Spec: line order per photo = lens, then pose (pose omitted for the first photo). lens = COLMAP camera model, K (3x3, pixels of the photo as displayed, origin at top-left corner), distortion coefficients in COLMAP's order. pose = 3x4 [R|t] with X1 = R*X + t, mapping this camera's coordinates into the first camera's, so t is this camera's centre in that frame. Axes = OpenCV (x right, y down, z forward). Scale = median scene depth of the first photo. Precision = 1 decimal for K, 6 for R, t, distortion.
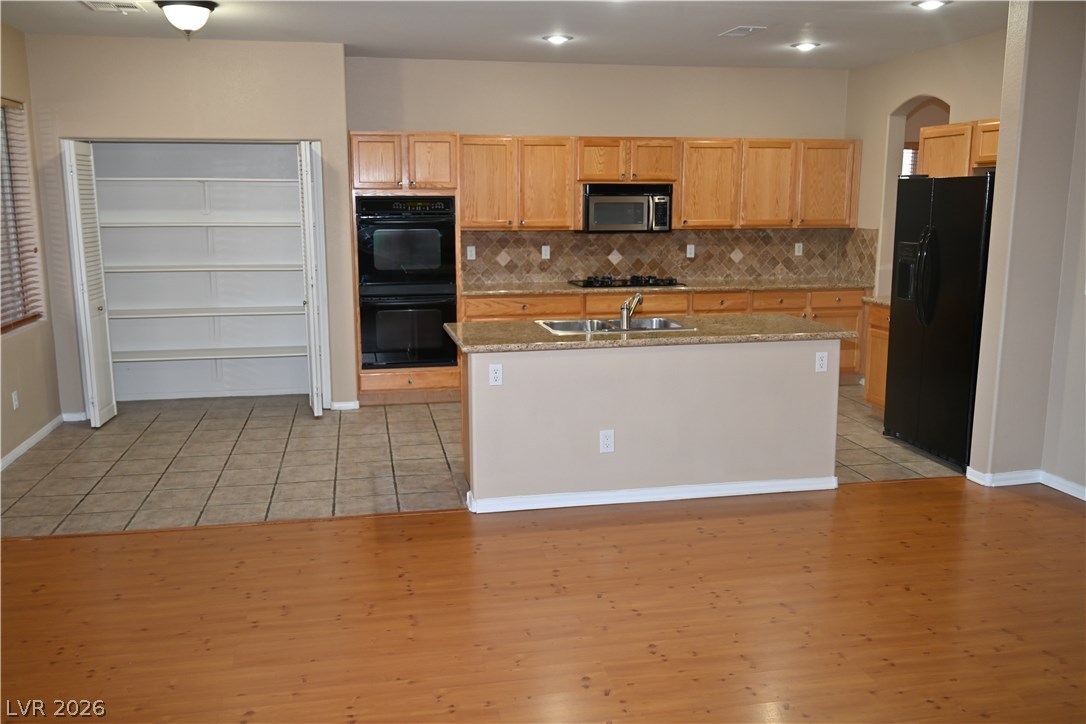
lens RADIAL K [[913.9, 0, 533.2], [0, 913.9, 358.2], [0, 0, 1]] dist [-0.005808, 0.004744]
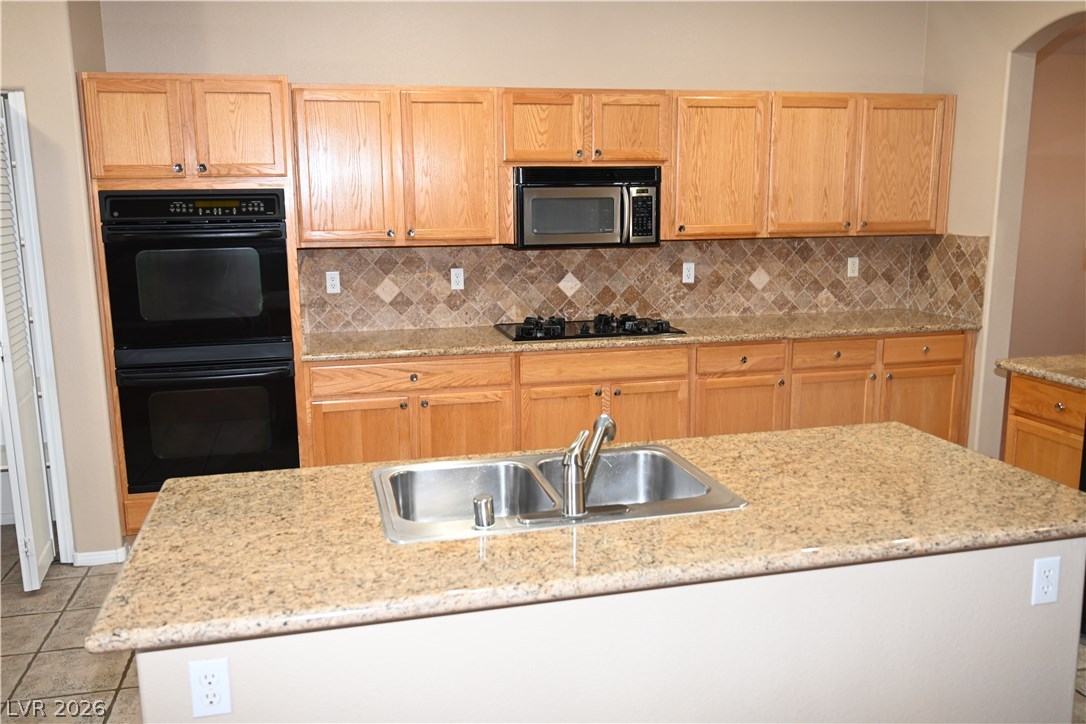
lens RADIAL K [[913.9, 0, 539.5], [0, 913.9, 359.4], [0, 0, 1]] dist [-0.005808, 0.004744]
pose [[0.999194, -0.015078, 0.037191, 0.046787], [0.014719, 0.999843, 0.009914, -0.068602], [-0.037335, -0.009358, 0.999259, 0.389135]]
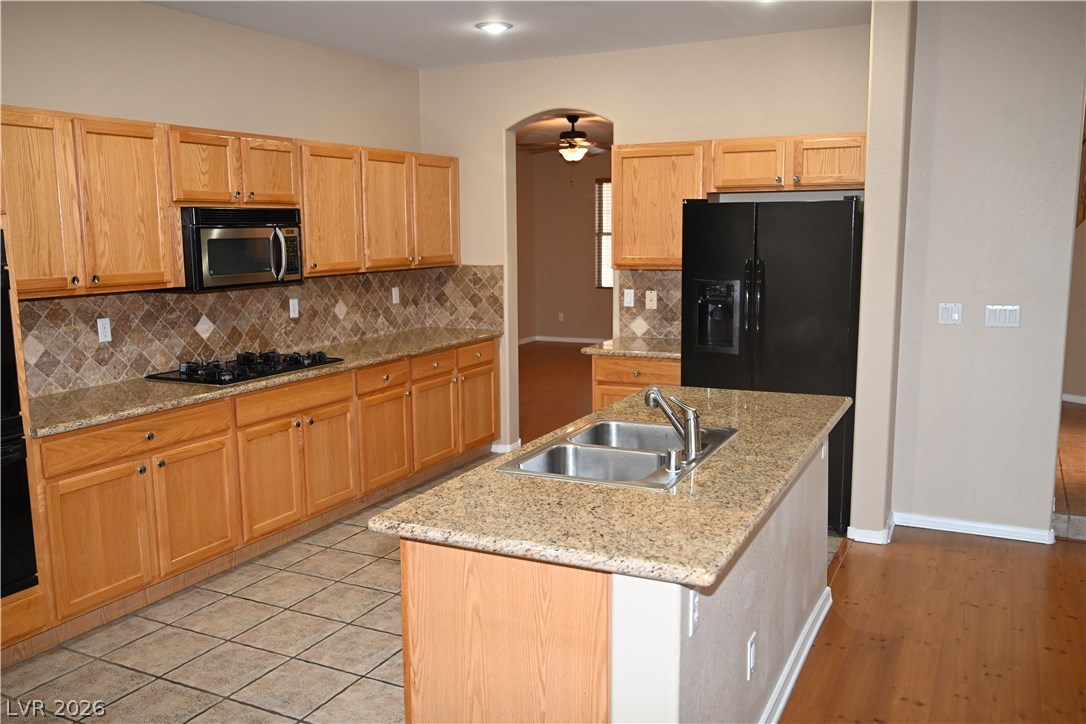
lens RADIAL K [[913.9, 0, 536.4], [0, 913.9, 372.0], [0, 0, 1]] dist [-0.005808, 0.004744]
pose [[0.615155, -0.129240, 0.777741, -0.264727], [0.145745, 0.988112, 0.048920, -0.081958], [-0.774818, 0.083259, 0.626678, 0.464603]]
